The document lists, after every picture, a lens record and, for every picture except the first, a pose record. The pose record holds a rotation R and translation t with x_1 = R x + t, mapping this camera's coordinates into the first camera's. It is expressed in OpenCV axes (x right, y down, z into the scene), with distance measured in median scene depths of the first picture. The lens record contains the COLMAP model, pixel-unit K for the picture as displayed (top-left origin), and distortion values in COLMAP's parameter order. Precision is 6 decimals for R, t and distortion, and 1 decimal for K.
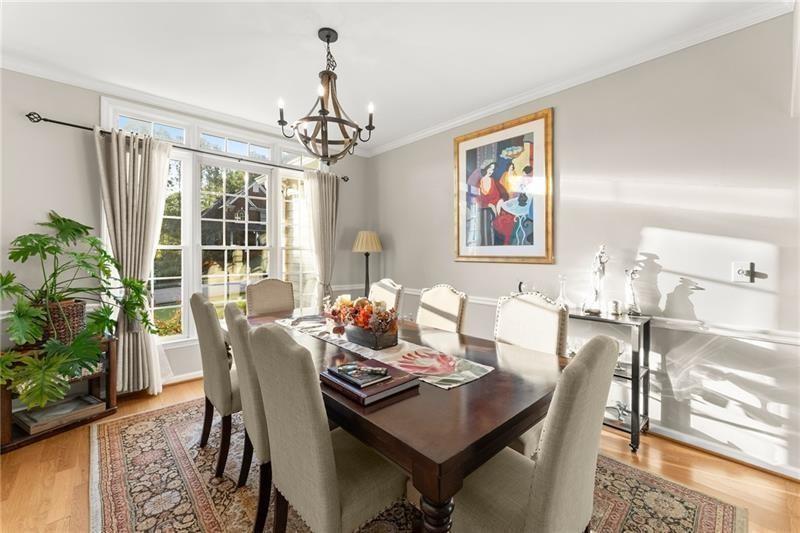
lens RADIAL K [[320.1, 0, 401.1], [0, 320.1, 259.9], [0, 0, 1]] dist [0.003106, 0.000245]
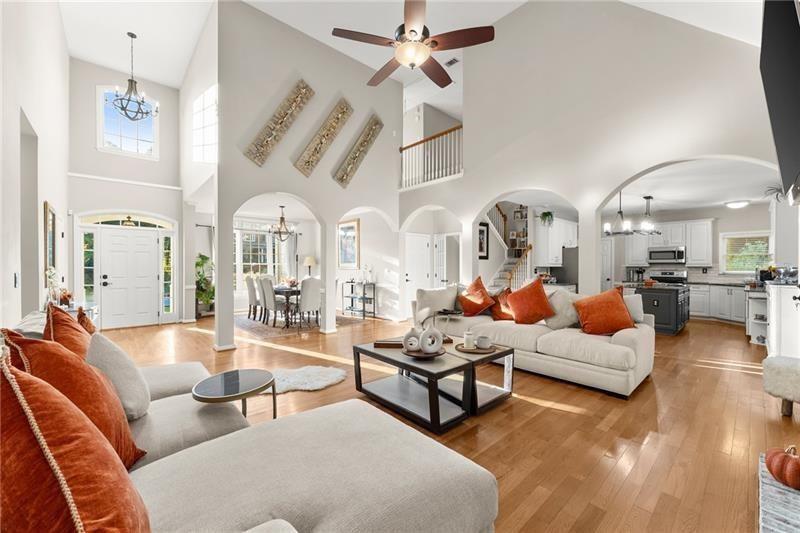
lens RADIAL K [[320.1, 0, 398.4], [0, 320.1, 267.3], [0, 0, 1]] dist [0.003106, 0.000245]
pose [[0.999798, -0.003616, -0.019760, 0.904877], [0.003389, 0.999928, -0.011510, 0.031302], [0.019800, 0.011441, 0.999738, -2.038881]]
